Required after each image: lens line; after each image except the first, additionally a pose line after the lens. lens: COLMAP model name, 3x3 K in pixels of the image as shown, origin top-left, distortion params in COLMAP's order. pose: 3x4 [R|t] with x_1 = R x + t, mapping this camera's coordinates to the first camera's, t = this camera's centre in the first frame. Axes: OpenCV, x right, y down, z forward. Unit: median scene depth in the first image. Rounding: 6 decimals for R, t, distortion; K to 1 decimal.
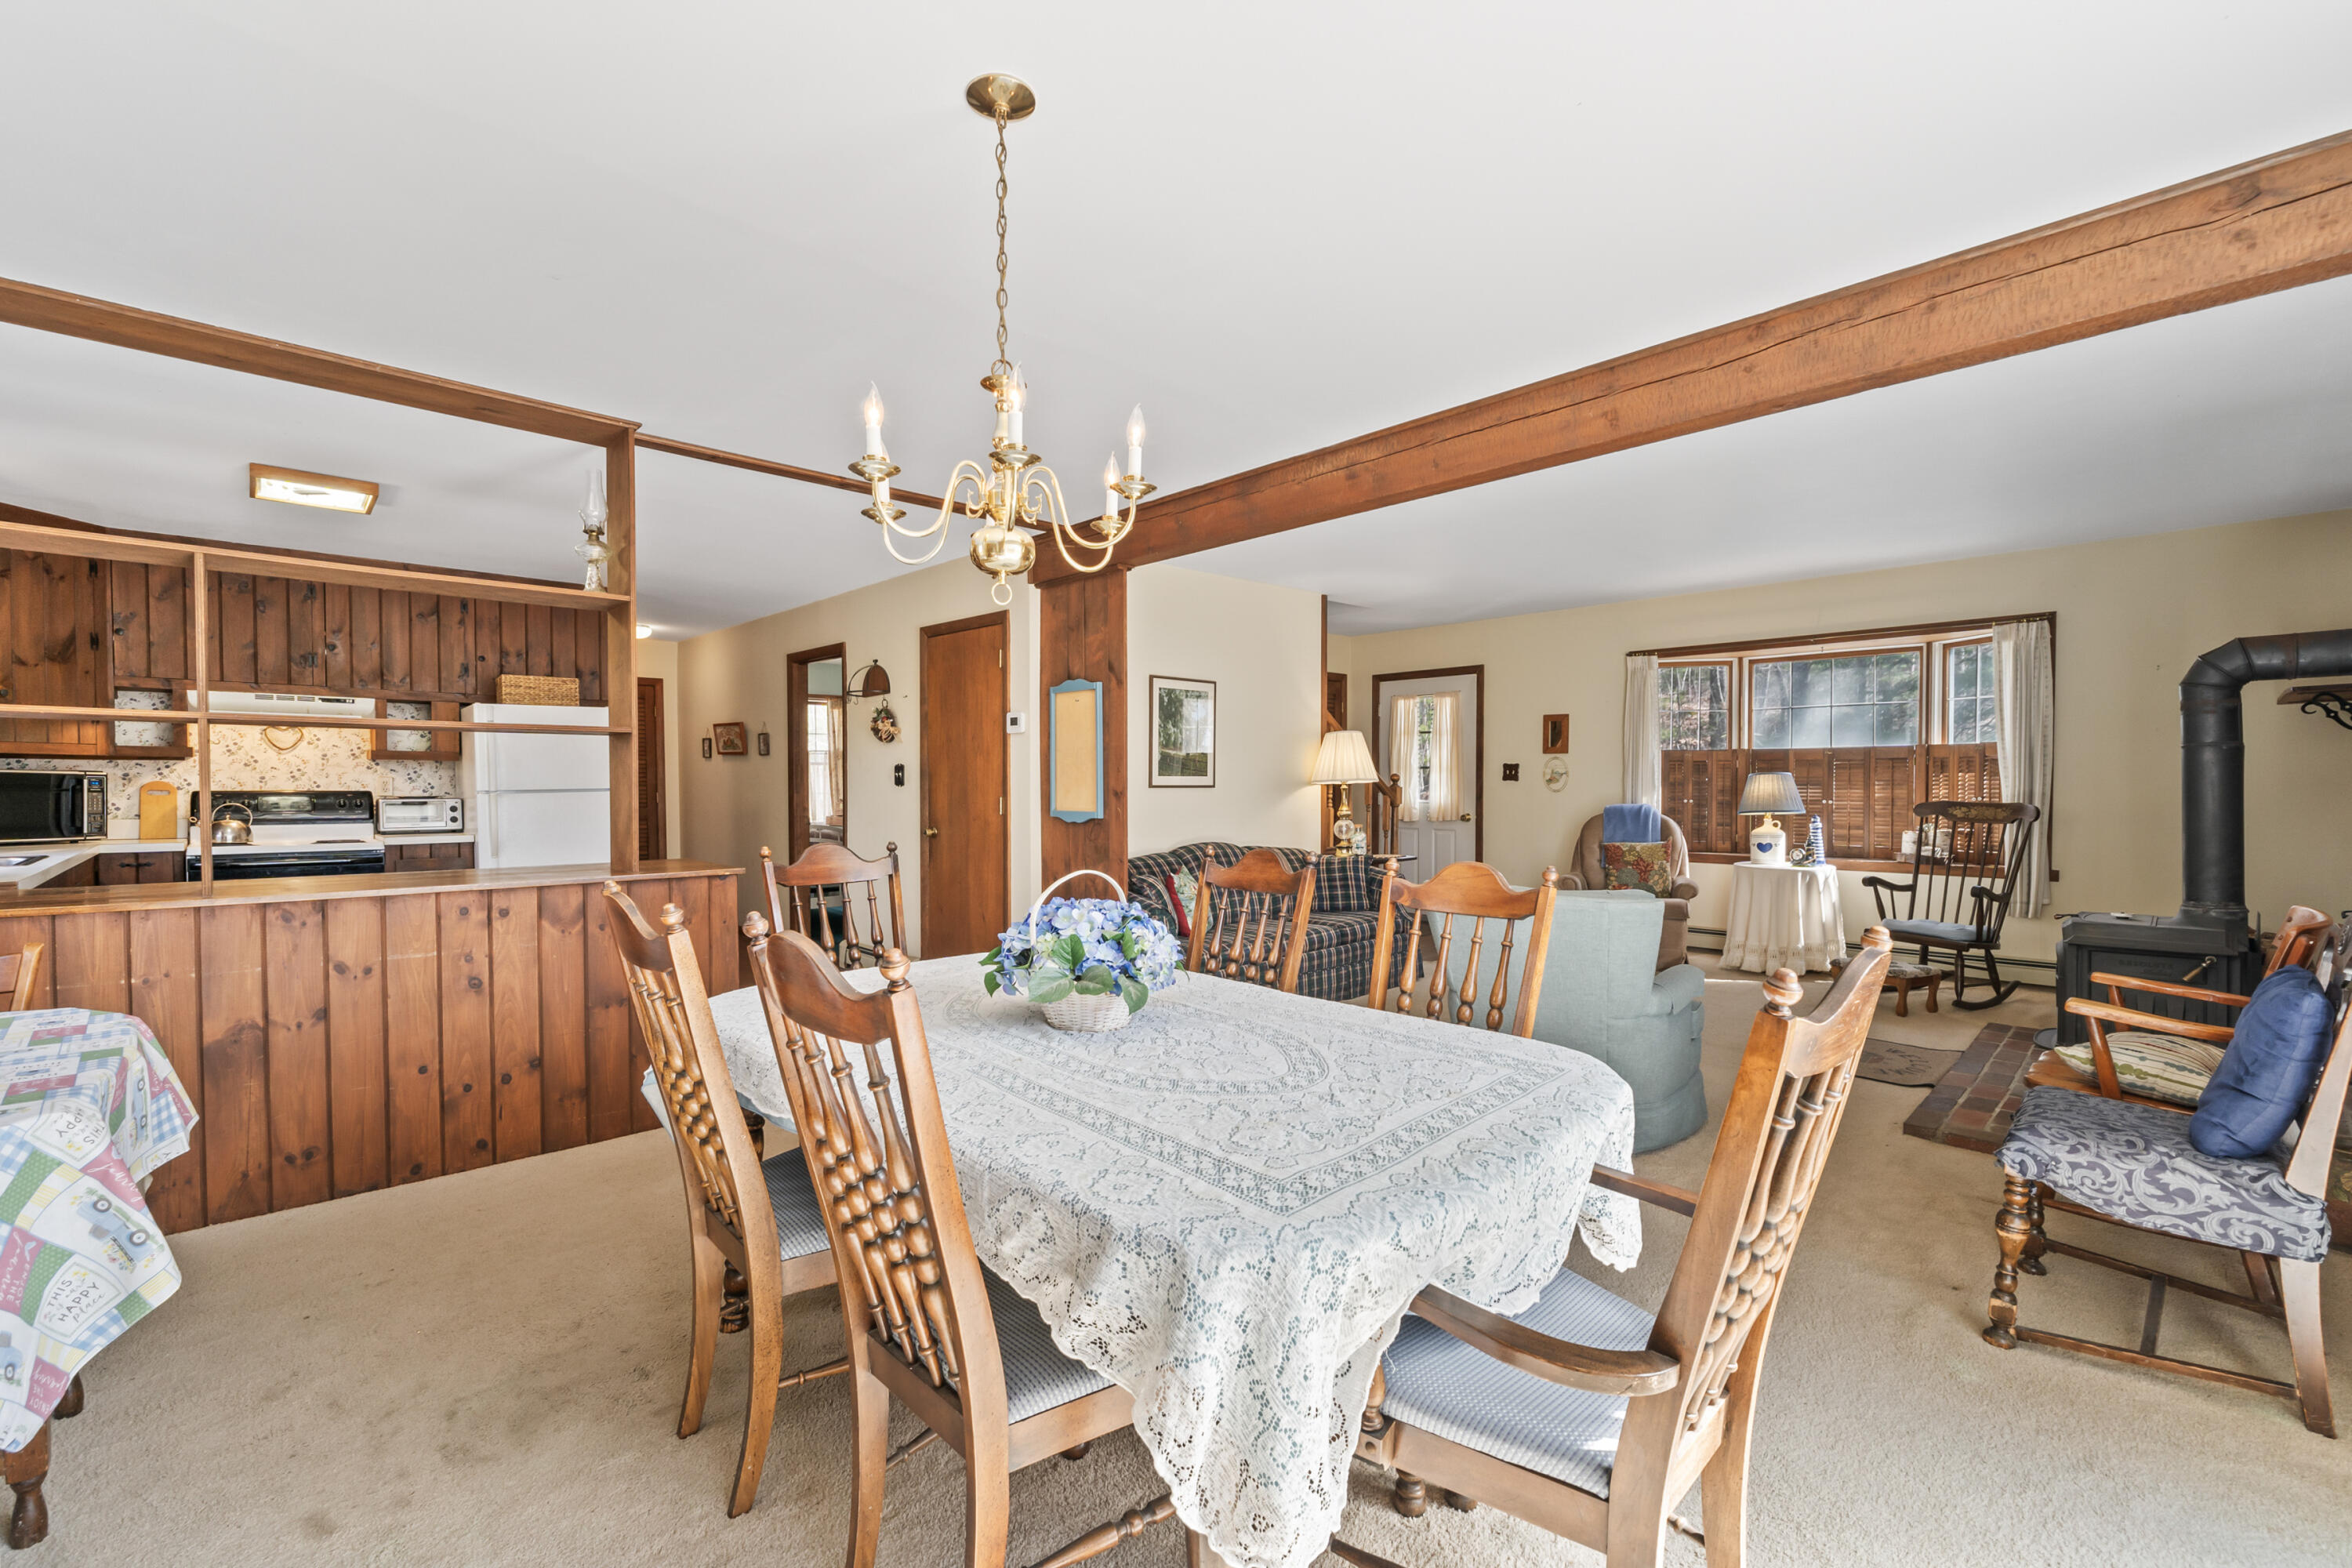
lens RADIAL K [[991.4, 0, 1179.4], [0, 991.4, 756.4], [0, 0, 1]] dist [-0.002837, -0.000678]
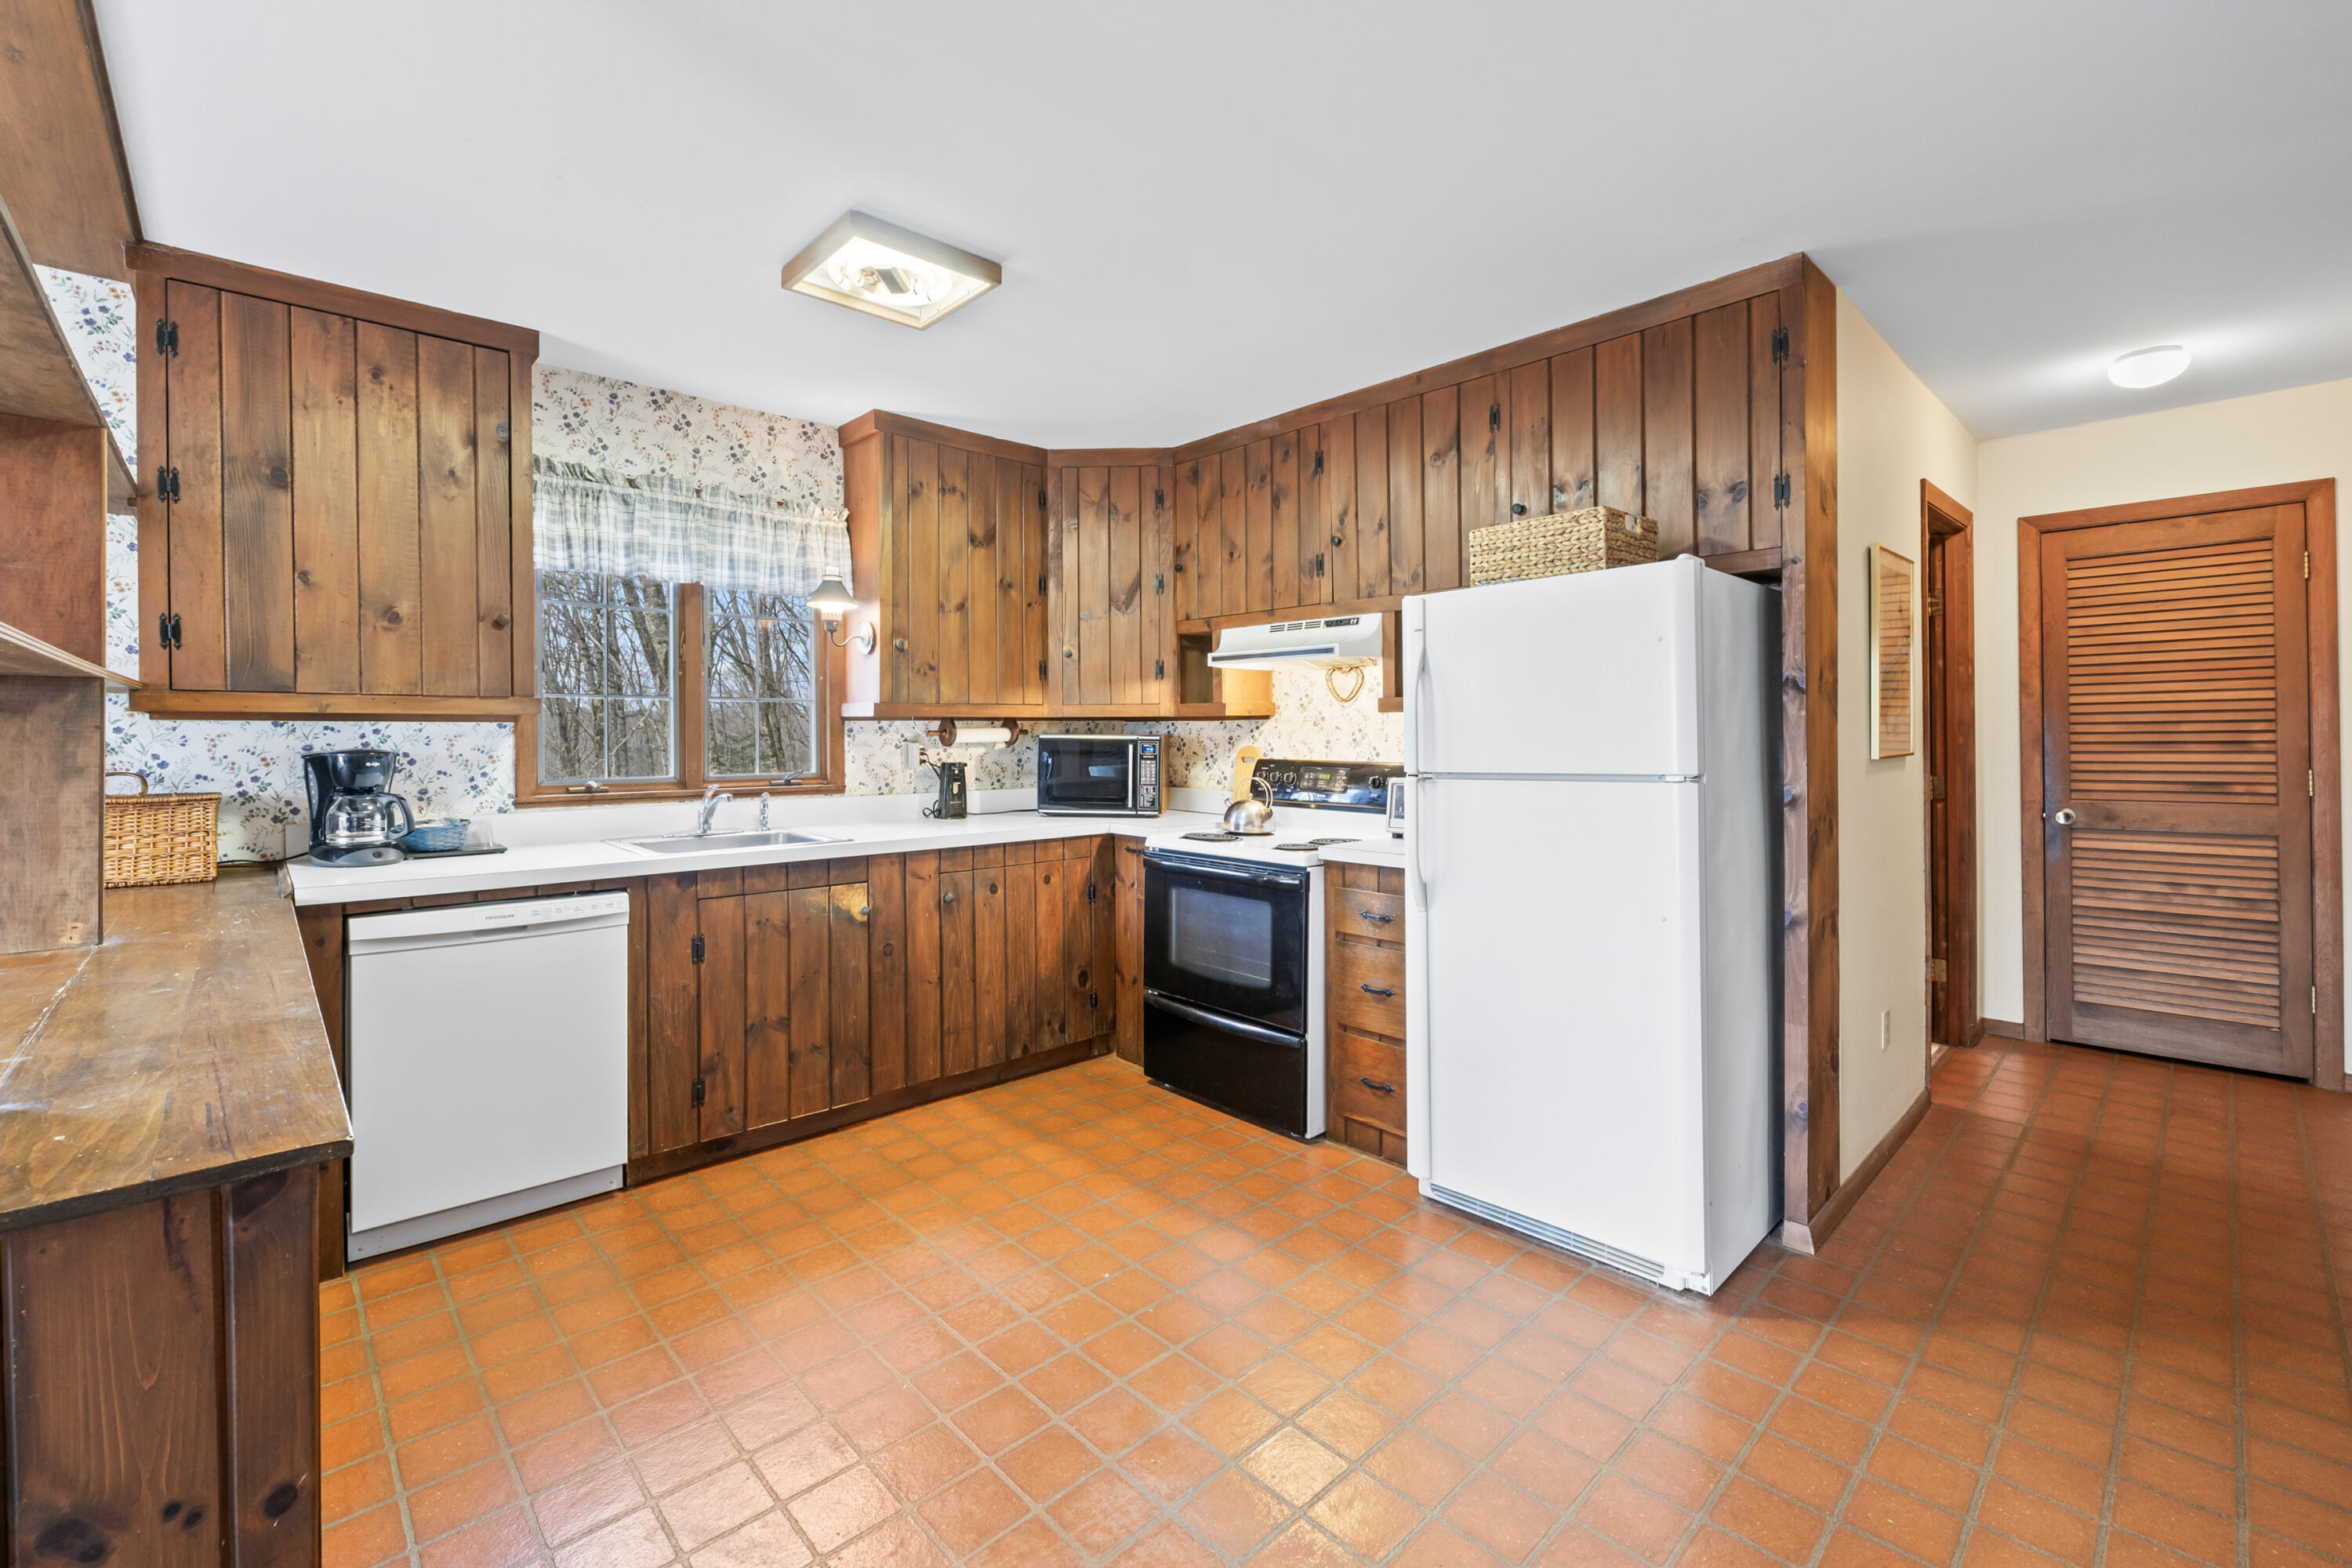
lens RADIAL K [[991.4, 0, 1179.4], [0, 991.4, 756.4], [0, 0, 1]] dist [-0.002837, -0.000678]
pose [[0.000203, 0.015123, -0.999886, -0.205118], [0.031758, 0.999381, 0.015122, 0.018500], [0.999496, -0.031758, -0.000277, 0.902341]]
